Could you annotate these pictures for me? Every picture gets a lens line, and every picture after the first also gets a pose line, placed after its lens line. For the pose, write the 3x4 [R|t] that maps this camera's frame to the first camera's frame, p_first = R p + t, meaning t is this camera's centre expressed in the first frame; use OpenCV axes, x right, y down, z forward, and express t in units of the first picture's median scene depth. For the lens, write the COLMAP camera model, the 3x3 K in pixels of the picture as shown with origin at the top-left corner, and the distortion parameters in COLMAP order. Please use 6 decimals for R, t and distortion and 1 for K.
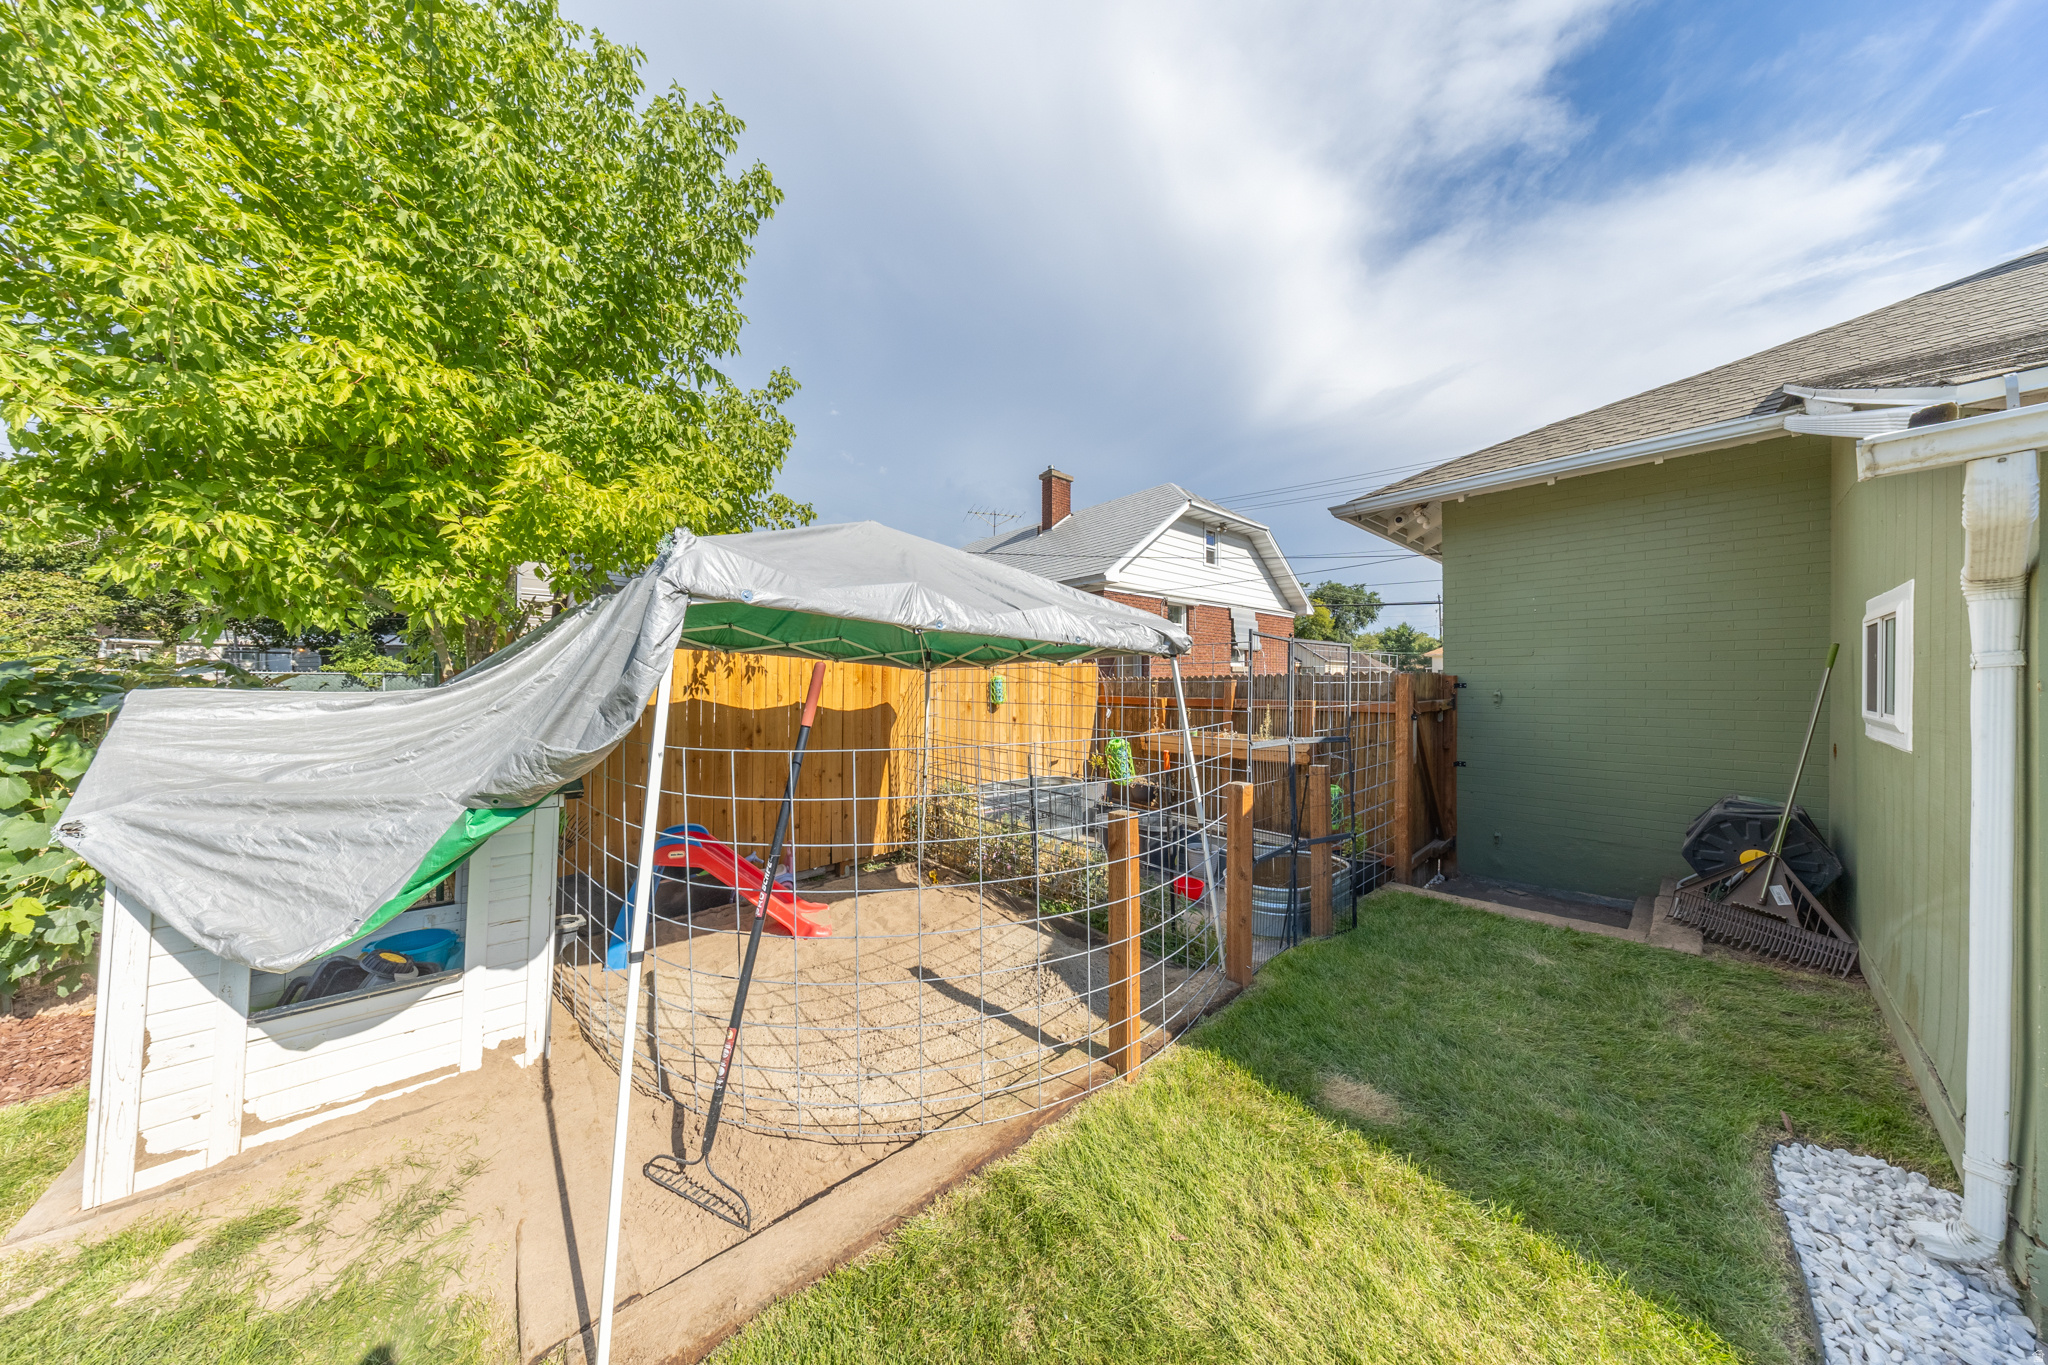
lens RADIAL K [[603.2, 0, 1025.1], [0, 603.2, 686.2], [0, 0, 1]] dist [-0.015351, 0.003100]
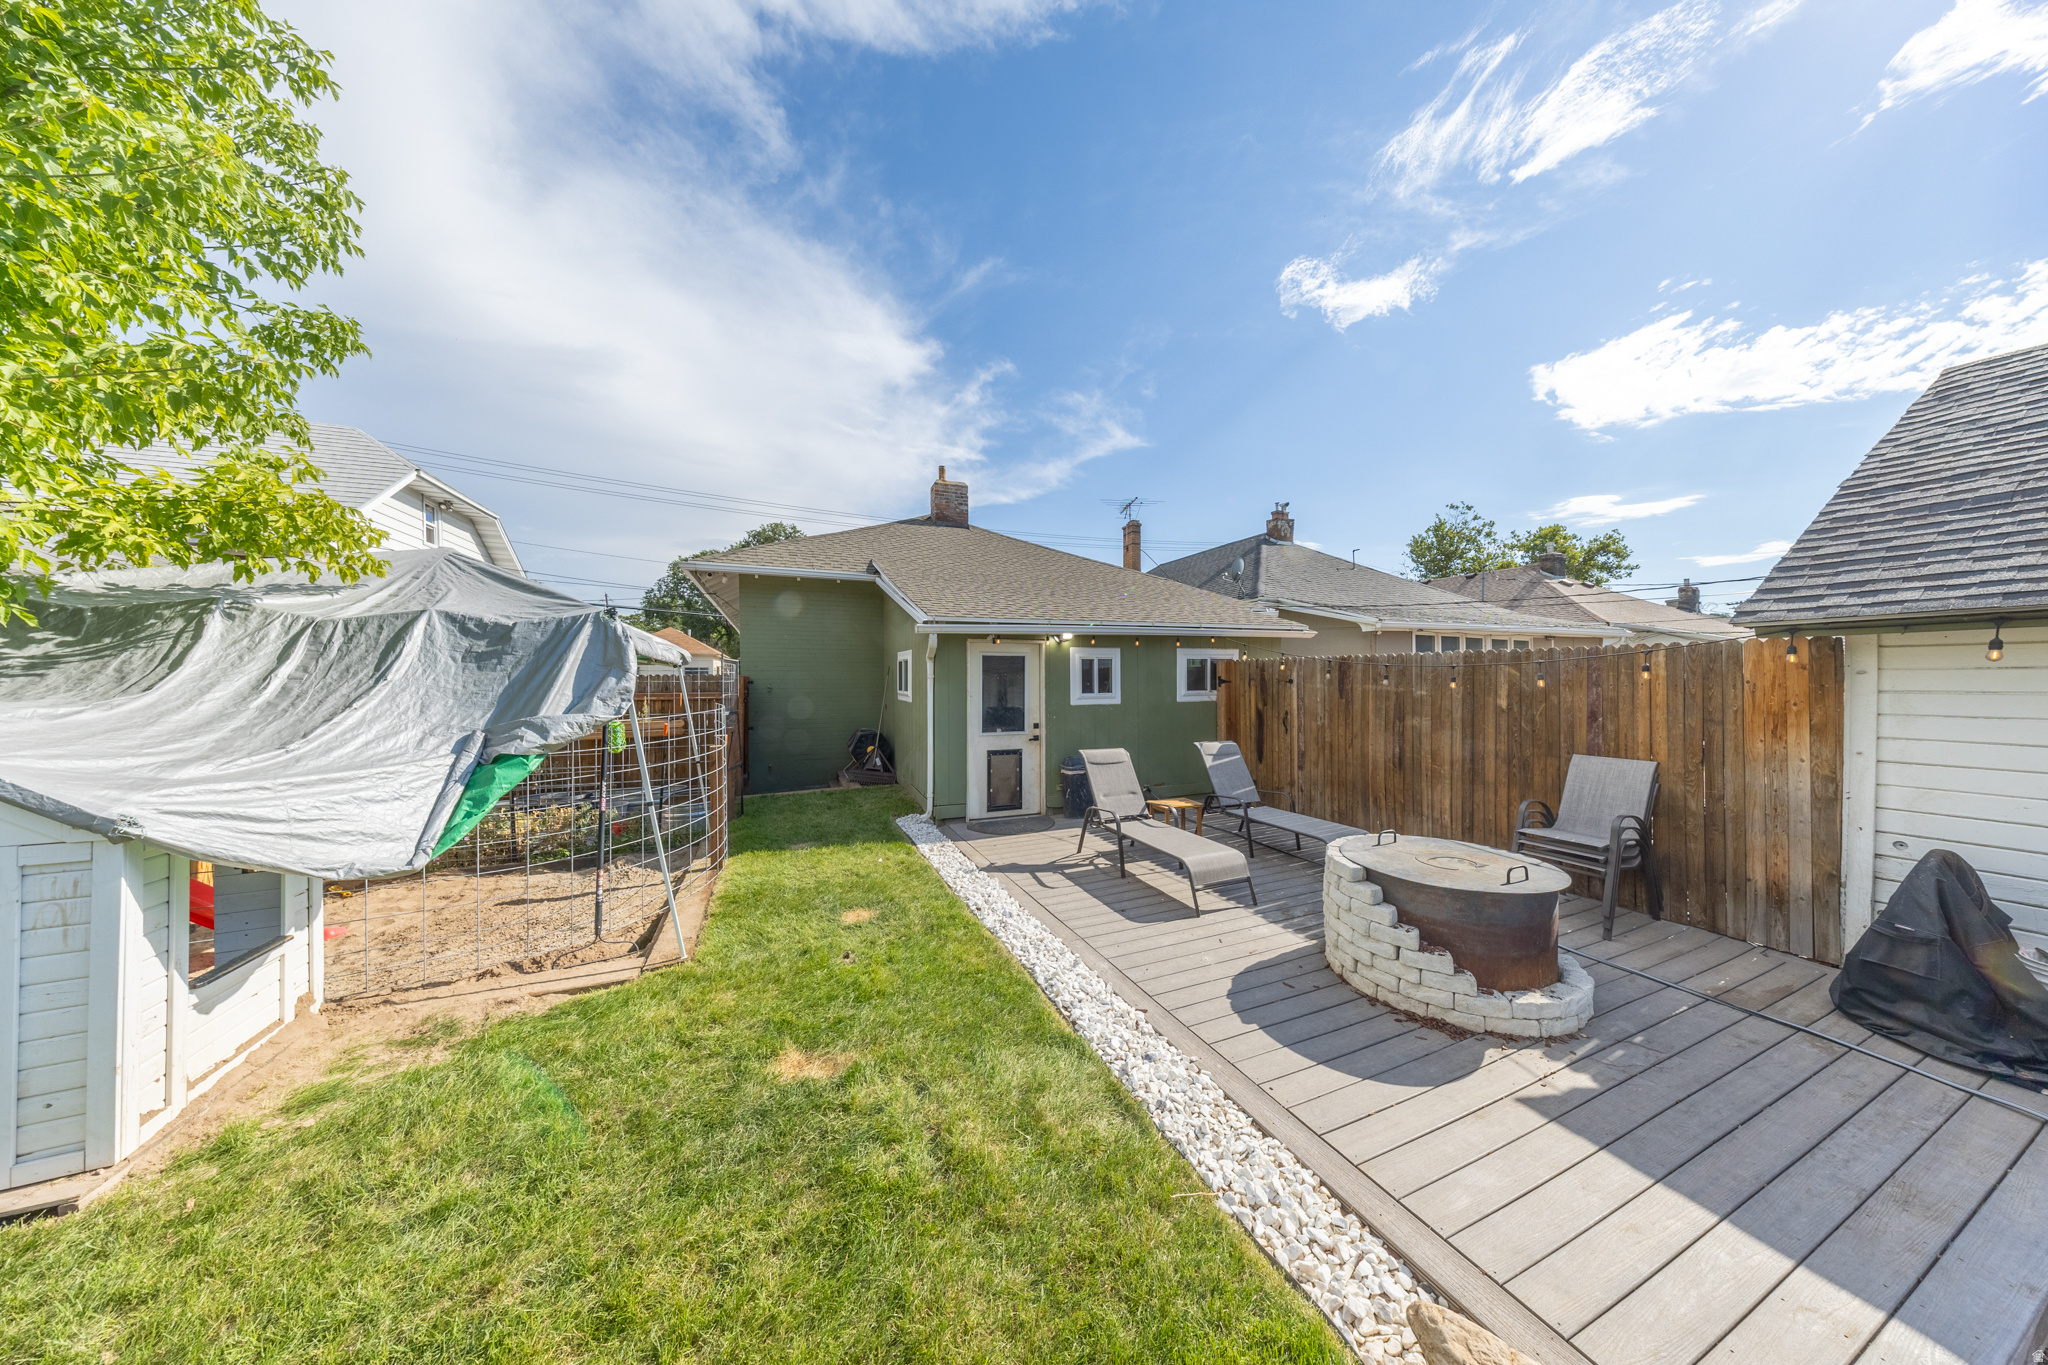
lens RADIAL K [[603.2, 0, 1025.1], [0, 603.2, 686.2], [0, 0, 1]] dist [-0.015351, 0.003100]
pose [[0.326012, -0.010529, 0.945307, -1.050699], [0.000073, 0.999938, 0.011112, -0.013519], [-0.945366, -0.003553, 0.325992, -0.497463]]
